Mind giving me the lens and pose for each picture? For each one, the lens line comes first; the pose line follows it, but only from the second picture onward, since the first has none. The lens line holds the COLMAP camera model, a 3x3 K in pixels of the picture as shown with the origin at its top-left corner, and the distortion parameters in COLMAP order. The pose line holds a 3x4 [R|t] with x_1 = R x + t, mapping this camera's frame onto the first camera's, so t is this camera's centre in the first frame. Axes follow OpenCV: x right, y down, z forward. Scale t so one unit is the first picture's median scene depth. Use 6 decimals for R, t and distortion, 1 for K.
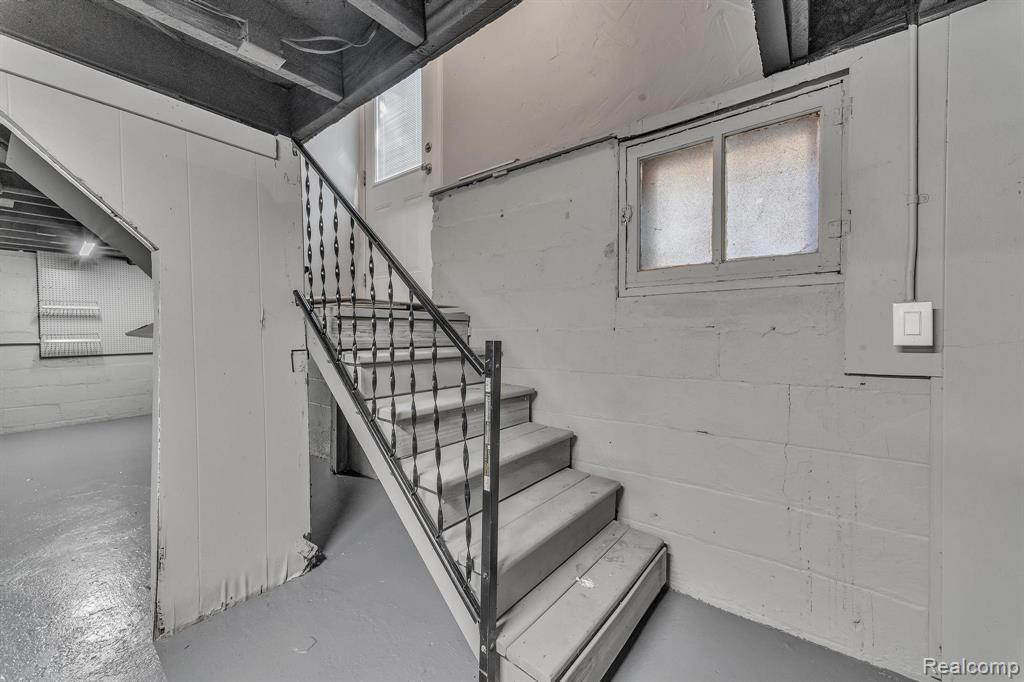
lens RADIAL K [[397.3, 0, 513.4], [0, 397.3, 341.3], [0, 0, 1]] dist [0.002432, 0.000287]
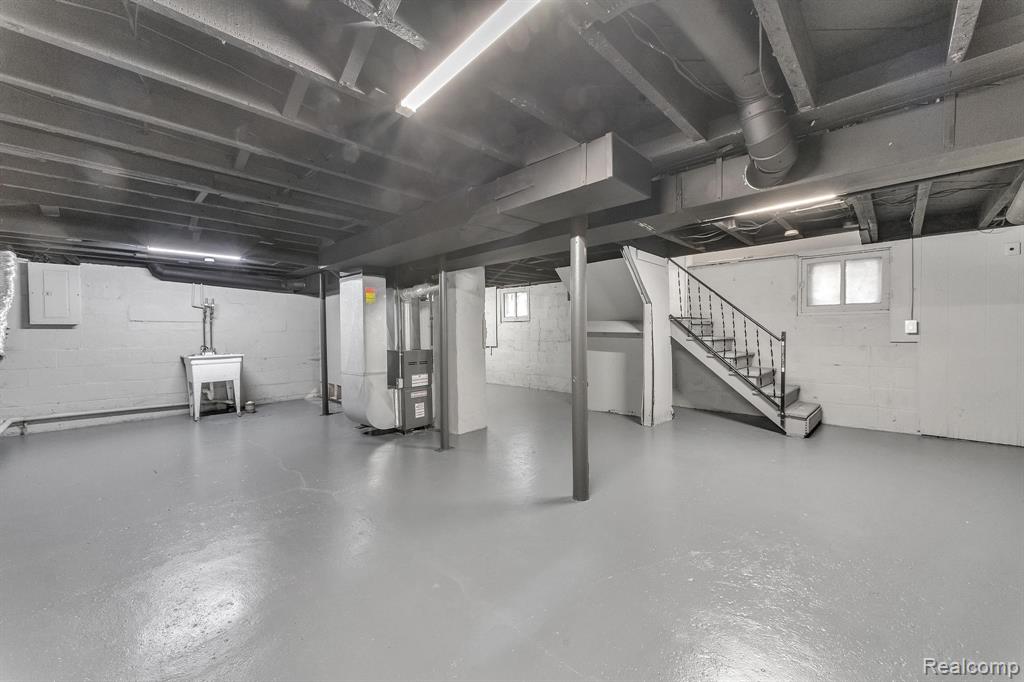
lens RADIAL K [[397.3, 0, 510.3], [0, 397.3, 340.9], [0, 0, 1]] dist [0.002432, 0.000287]
pose [[0.996688, -0.001351, -0.081307, -1.508195], [0.001640, 0.999993, 0.003485, 0.043842], [0.081301, -0.003607, 0.996683, -1.886282]]
